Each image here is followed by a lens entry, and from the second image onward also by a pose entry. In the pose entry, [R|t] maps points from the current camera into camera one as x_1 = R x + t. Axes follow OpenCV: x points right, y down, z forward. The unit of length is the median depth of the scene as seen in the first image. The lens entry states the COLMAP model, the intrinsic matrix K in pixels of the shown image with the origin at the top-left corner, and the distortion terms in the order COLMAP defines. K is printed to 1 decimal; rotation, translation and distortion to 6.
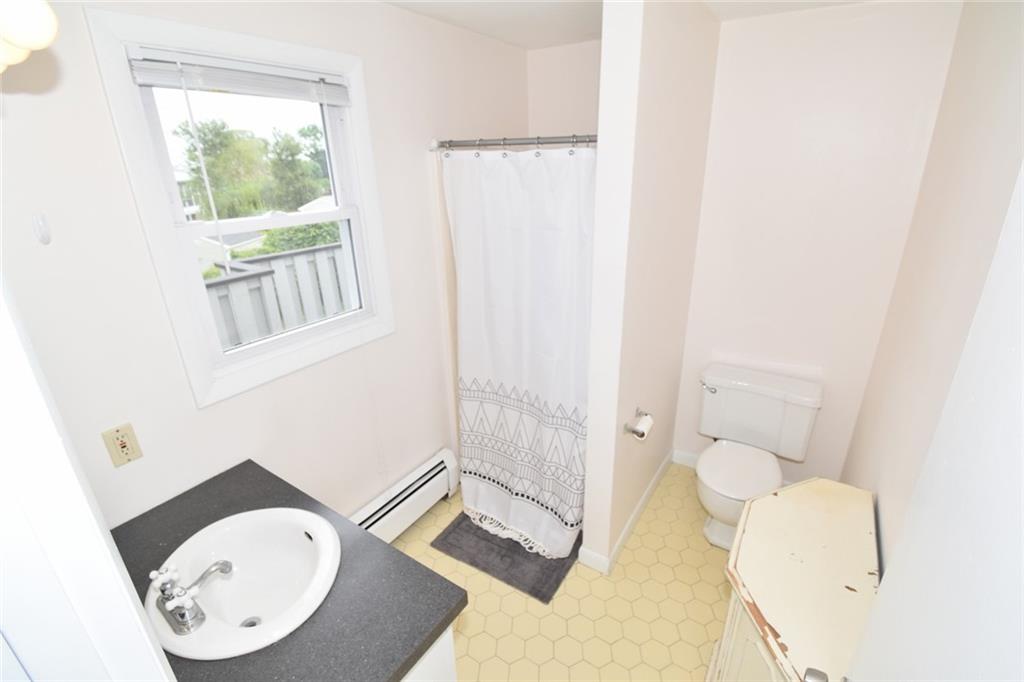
lens RADIAL K [[465.3, 0, 517.7], [0, 465.3, 342.9], [0, 0, 1]] dist [0.001511, -0.012231]
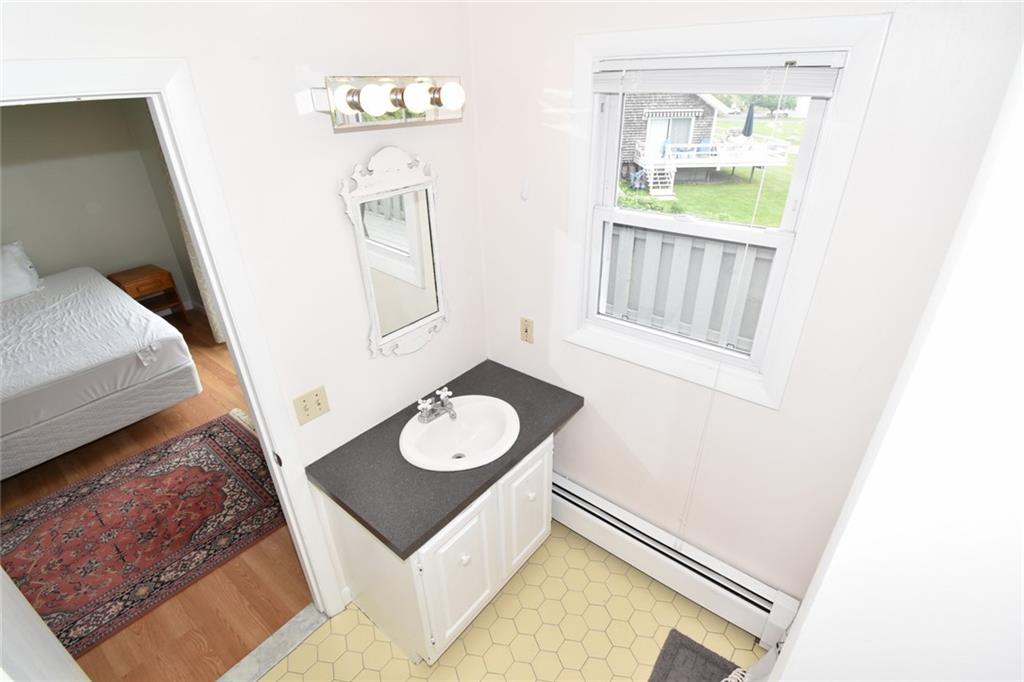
lens RADIAL K [[465.3, 0, 517.7], [0, 465.3, 342.9], [0, 0, 1]] dist [0.001511, -0.012231]
pose [[-0.088211, 0.488048, -0.868348, 0.459417], [-0.357811, 0.798037, 0.484879, -0.417258], [0.929618, 0.353476, 0.104234, 0.684516]]
